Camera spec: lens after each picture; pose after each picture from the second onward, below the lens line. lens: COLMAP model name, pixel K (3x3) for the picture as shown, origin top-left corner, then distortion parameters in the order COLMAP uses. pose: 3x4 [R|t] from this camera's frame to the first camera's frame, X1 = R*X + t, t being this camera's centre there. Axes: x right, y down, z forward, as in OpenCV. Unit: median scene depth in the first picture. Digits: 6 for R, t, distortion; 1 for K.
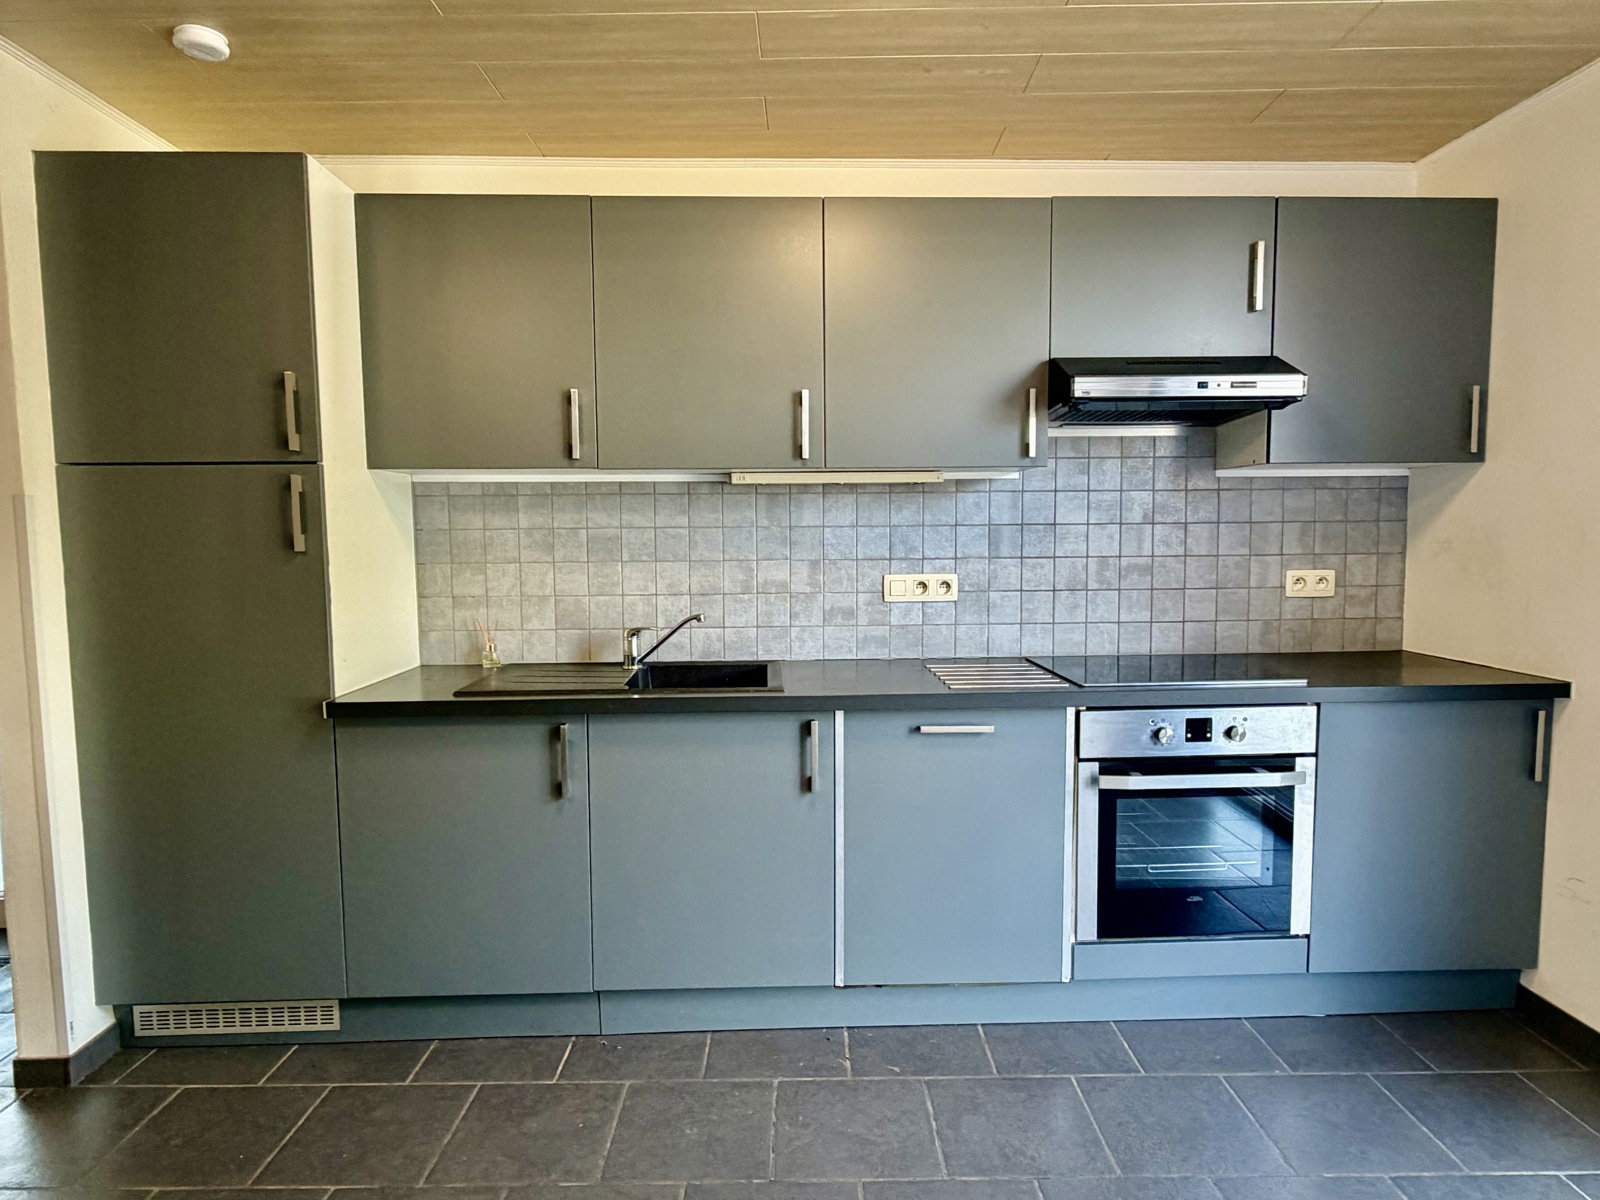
lens RADIAL K [[930.2, 0, 806.7], [0, 930.2, 599.9], [0, 0, 1]] dist [-0.004156, -0.000764]
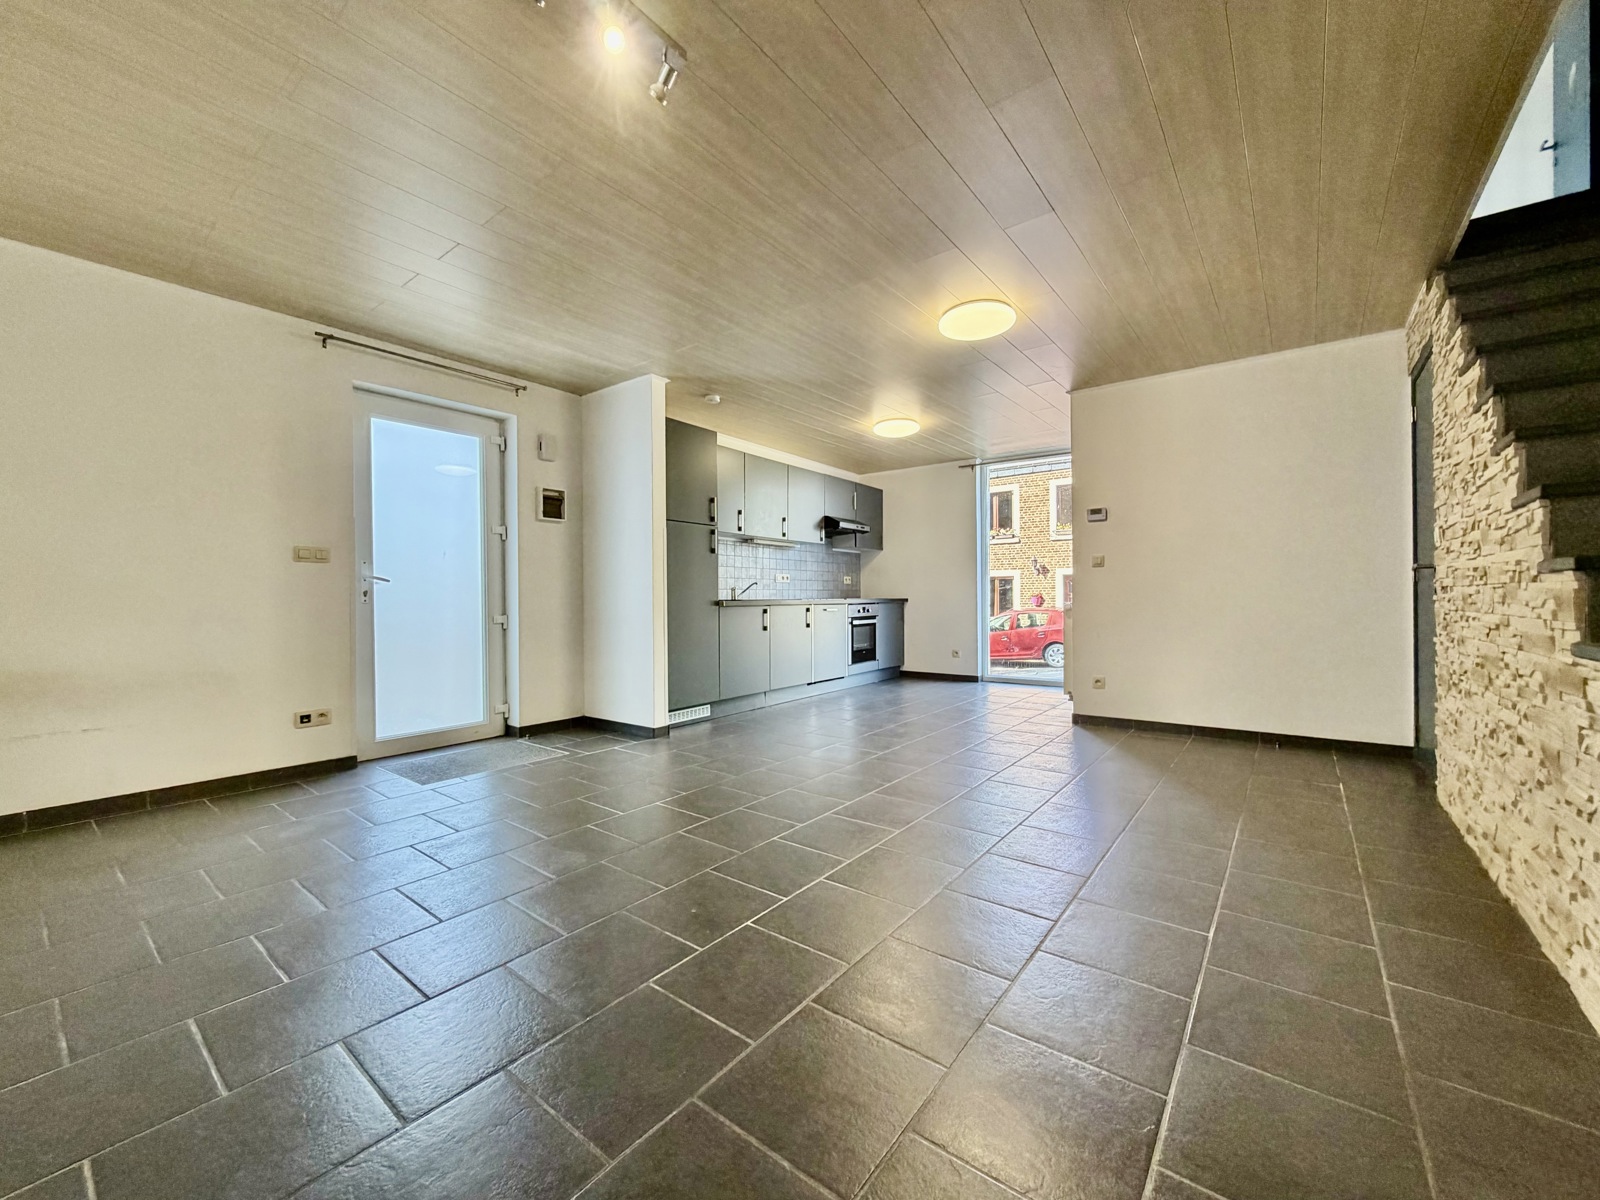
lens RADIAL K [[638.5, 0, 800.4], [0, 638.5, 597.8], [0, 0, 1]] dist [-0.000274, -0.000033]
pose [[0.629996, -0.000786, 0.776598, -1.744392], [0.068724, 0.996133, -0.054743, 0.200502], [-0.773552, 0.087858, 0.627614, -0.508119]]
